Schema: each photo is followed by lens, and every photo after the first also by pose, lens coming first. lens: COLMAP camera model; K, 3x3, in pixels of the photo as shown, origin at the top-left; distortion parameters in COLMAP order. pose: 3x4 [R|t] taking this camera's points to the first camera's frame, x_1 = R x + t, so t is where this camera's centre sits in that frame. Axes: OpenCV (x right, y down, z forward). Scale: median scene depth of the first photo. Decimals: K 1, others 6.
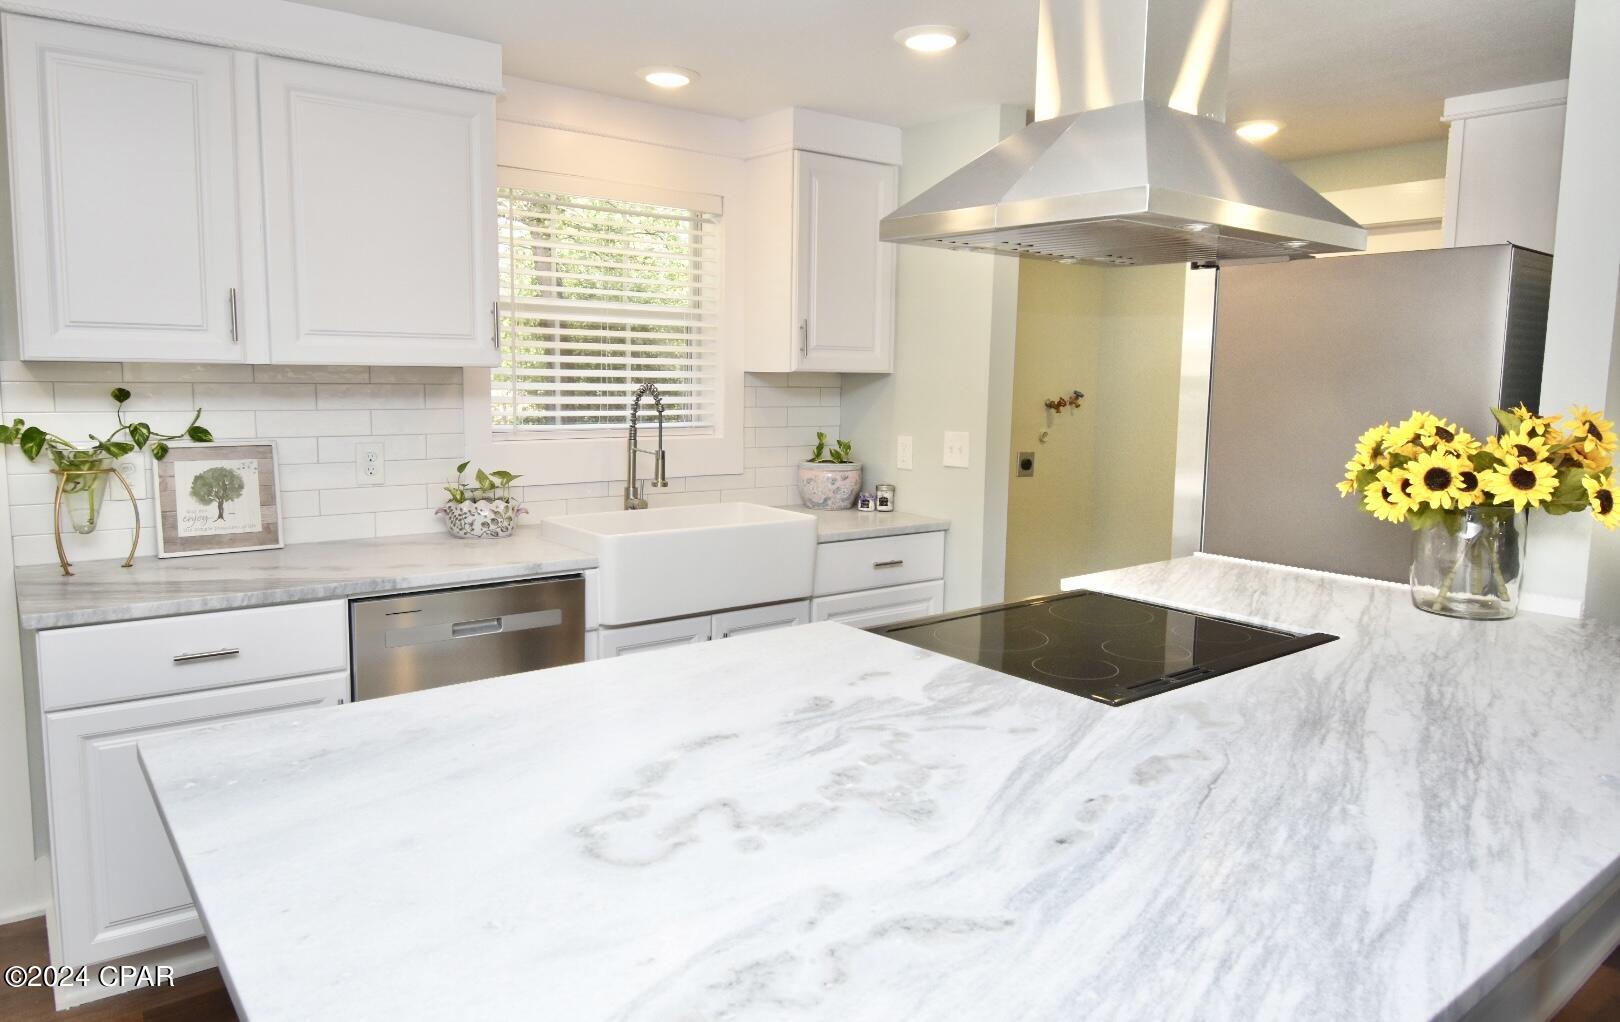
lens RADIAL K [[1021.2, 0, 811.4], [0, 1021.2, 516.4], [0, 0, 1]] dist [-0.003352, 0.001510]
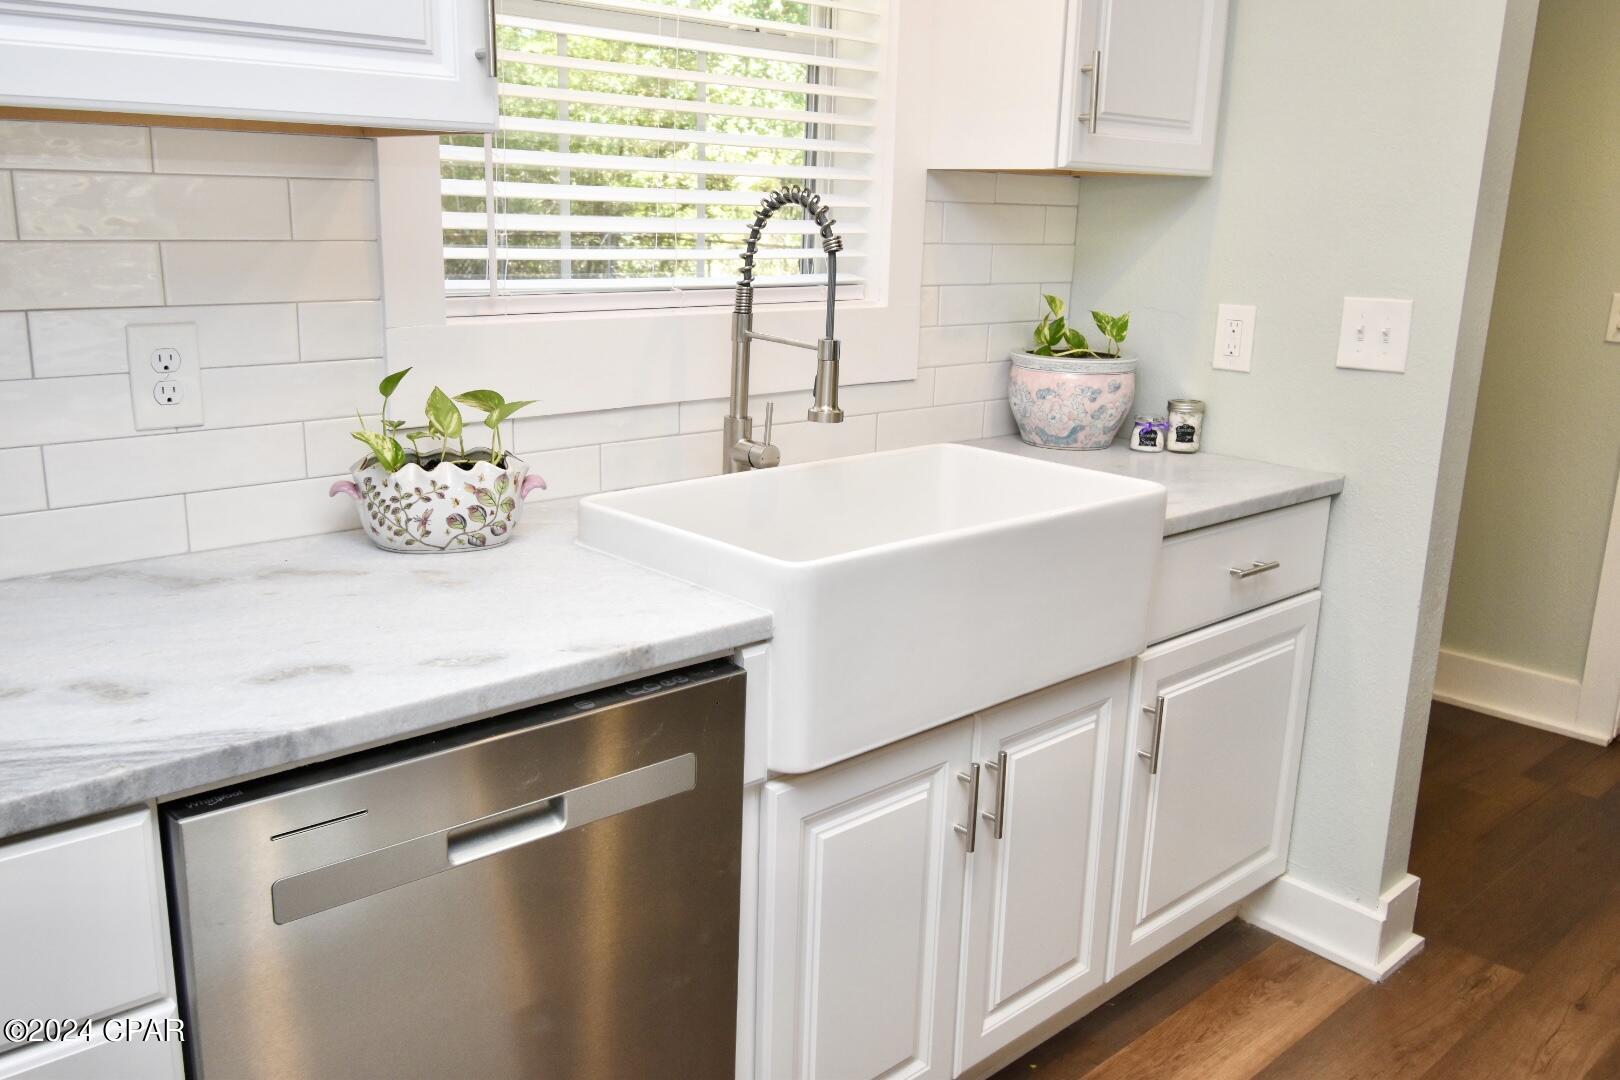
lens RADIAL K [[1329.8, 0, 815.7], [0, 1329.8, 554.2], [0, 0, 1]] dist [0.013166, 0.007674]
pose [[0.996658, -0.008703, 0.081217, -0.202819], [-0.001364, 0.992396, 0.123081, -0.043805], [-0.081670, -0.122780, 0.989068, 0.412651]]
